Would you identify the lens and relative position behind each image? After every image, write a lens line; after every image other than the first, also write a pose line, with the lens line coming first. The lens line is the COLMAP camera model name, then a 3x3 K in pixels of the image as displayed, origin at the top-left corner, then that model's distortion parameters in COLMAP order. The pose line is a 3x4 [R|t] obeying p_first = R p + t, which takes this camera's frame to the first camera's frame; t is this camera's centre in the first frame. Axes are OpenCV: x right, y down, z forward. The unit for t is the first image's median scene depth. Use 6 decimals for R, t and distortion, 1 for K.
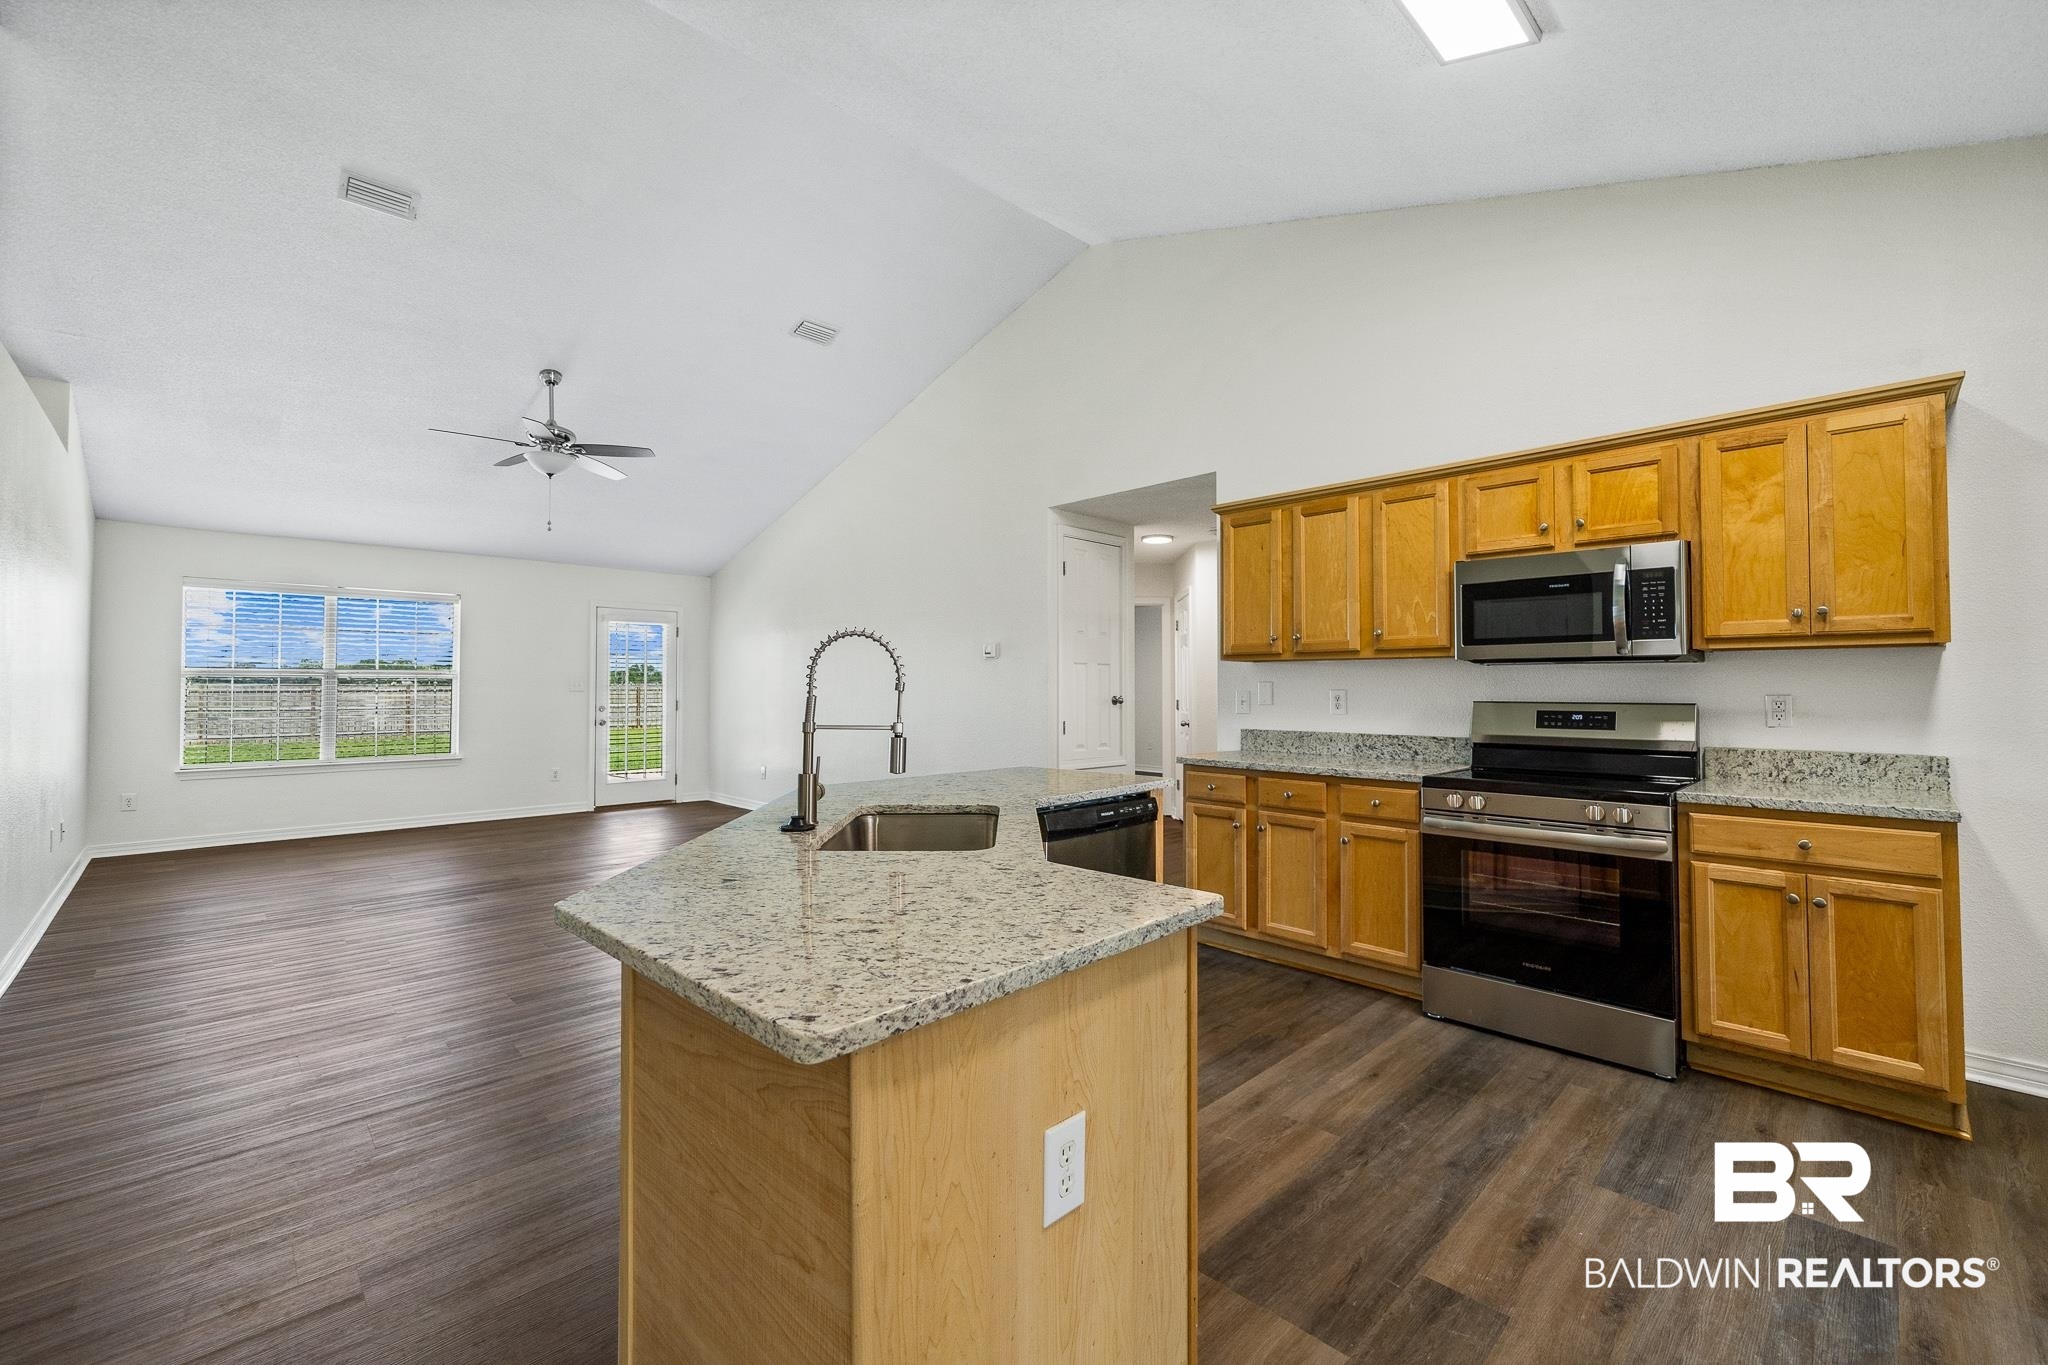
lens RADIAL K [[839.0, 0, 1023.9], [0, 839.0, 669.2], [0, 0, 1]] dist [0.003136, 0.000160]
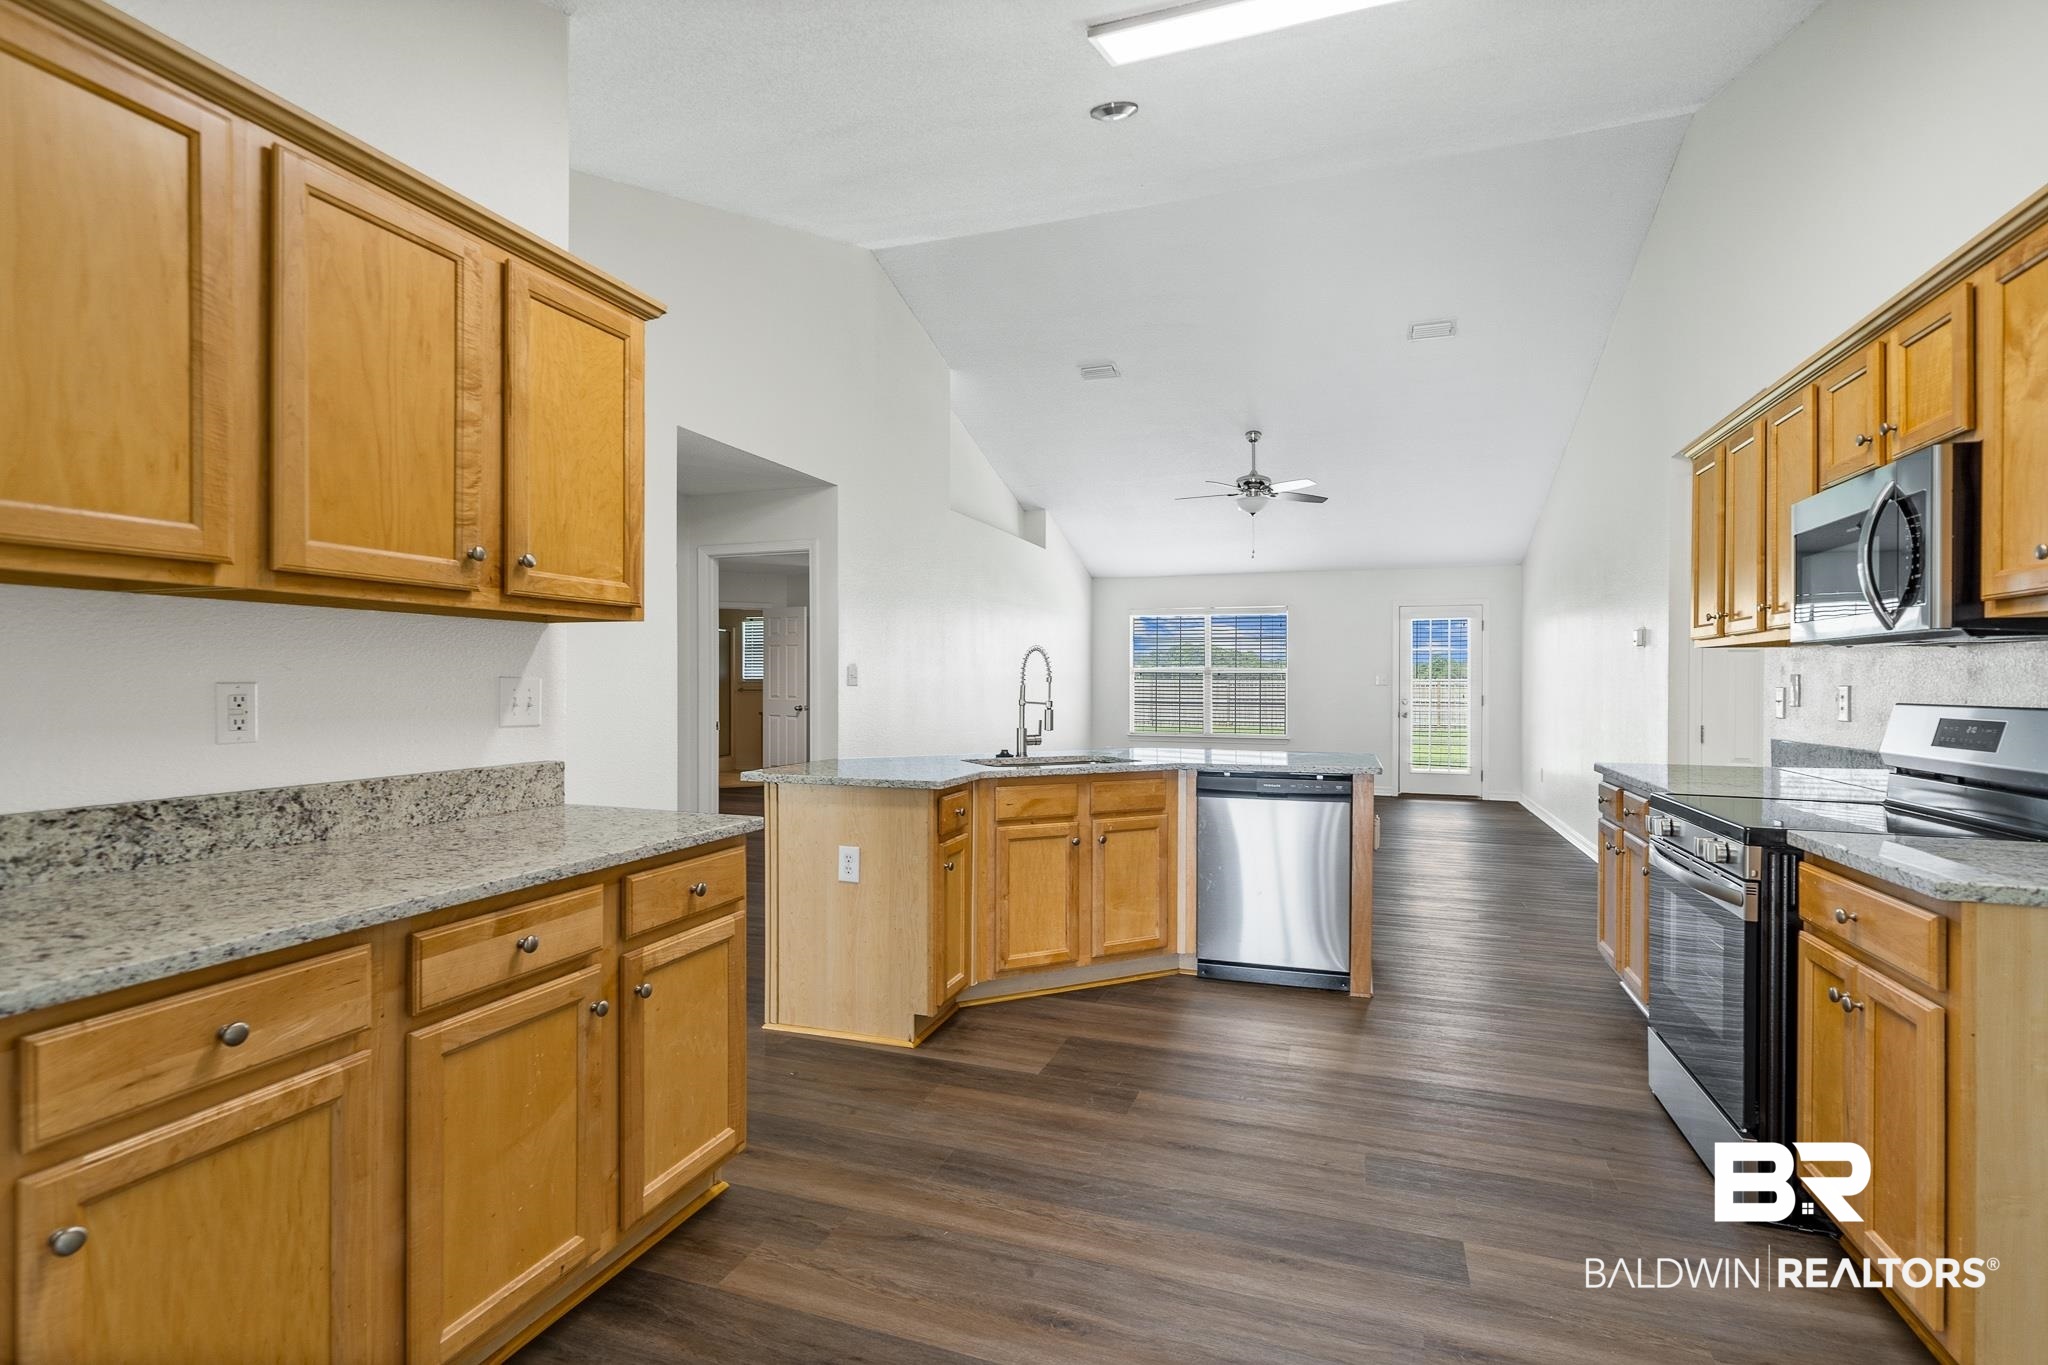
lens RADIAL K [[969.5, 0, 1018.1], [0, 969.5, 686.0], [0, 0, 1]] dist [0.001196, -0.000280]
pose [[0.436968, 0.006442, -0.899454, 1.000051], [0.016286, 0.999754, 0.015072, 0.002360], [0.899330, -0.021234, 0.436756, 0.058575]]
